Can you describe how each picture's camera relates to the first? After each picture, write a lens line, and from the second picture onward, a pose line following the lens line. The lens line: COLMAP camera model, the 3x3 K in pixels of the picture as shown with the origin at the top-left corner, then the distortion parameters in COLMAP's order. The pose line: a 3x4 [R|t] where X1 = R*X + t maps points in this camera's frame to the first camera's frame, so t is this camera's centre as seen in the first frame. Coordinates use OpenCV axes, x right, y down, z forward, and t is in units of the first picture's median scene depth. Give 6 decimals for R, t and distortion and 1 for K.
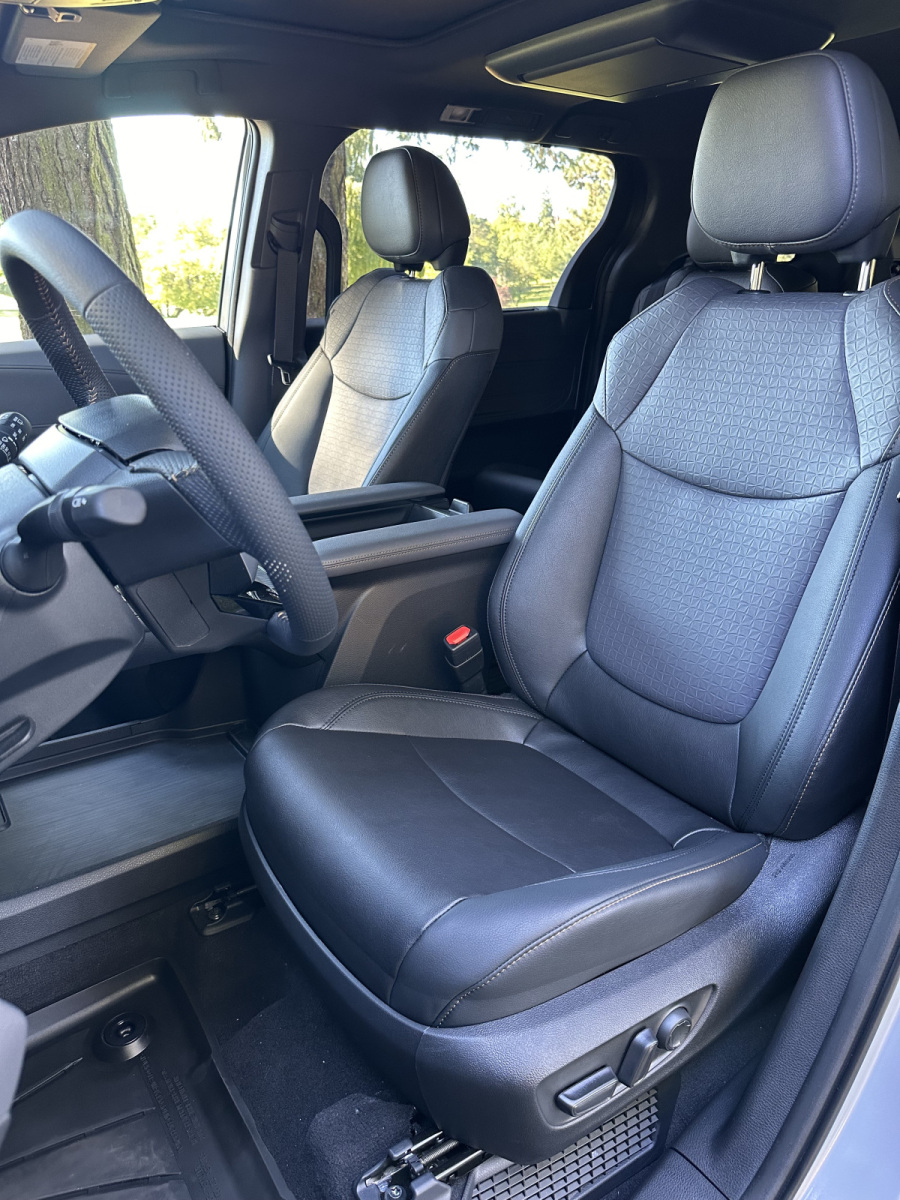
lens RADIAL K [[833.8, 0, 442.7], [0, 833.8, 609.2], [0, 0, 1]] dist [0.042711, -0.063475]
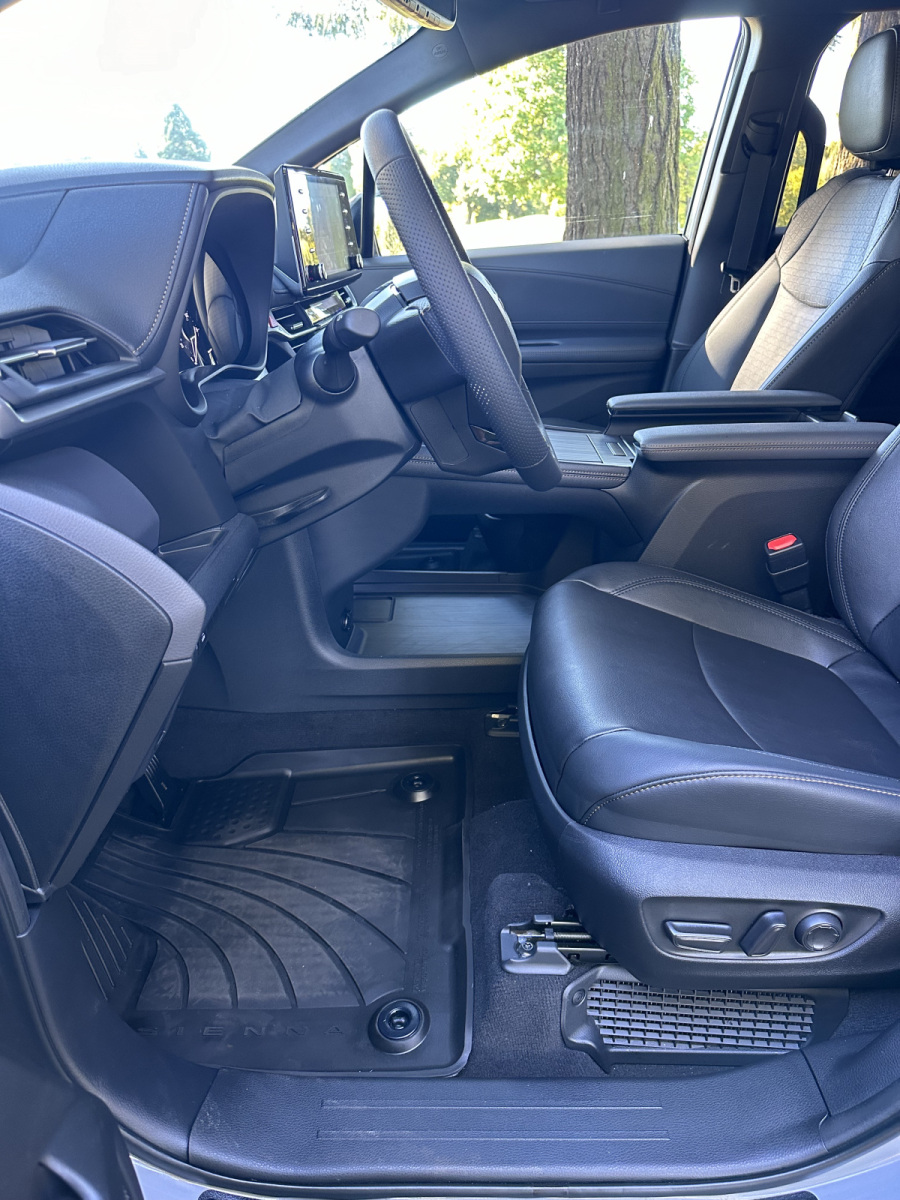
lens RADIAL K [[833.8, 0, 442.7], [0, 833.8, 609.2], [0, 0, 1]] dist [0.042711, -0.063475]
pose [[0.815645, 0.230848, -0.530501, 0.236052], [-0.191095, 0.972980, 0.129585, 0.056342], [0.546082, -0.004319, 0.837721, -0.049699]]
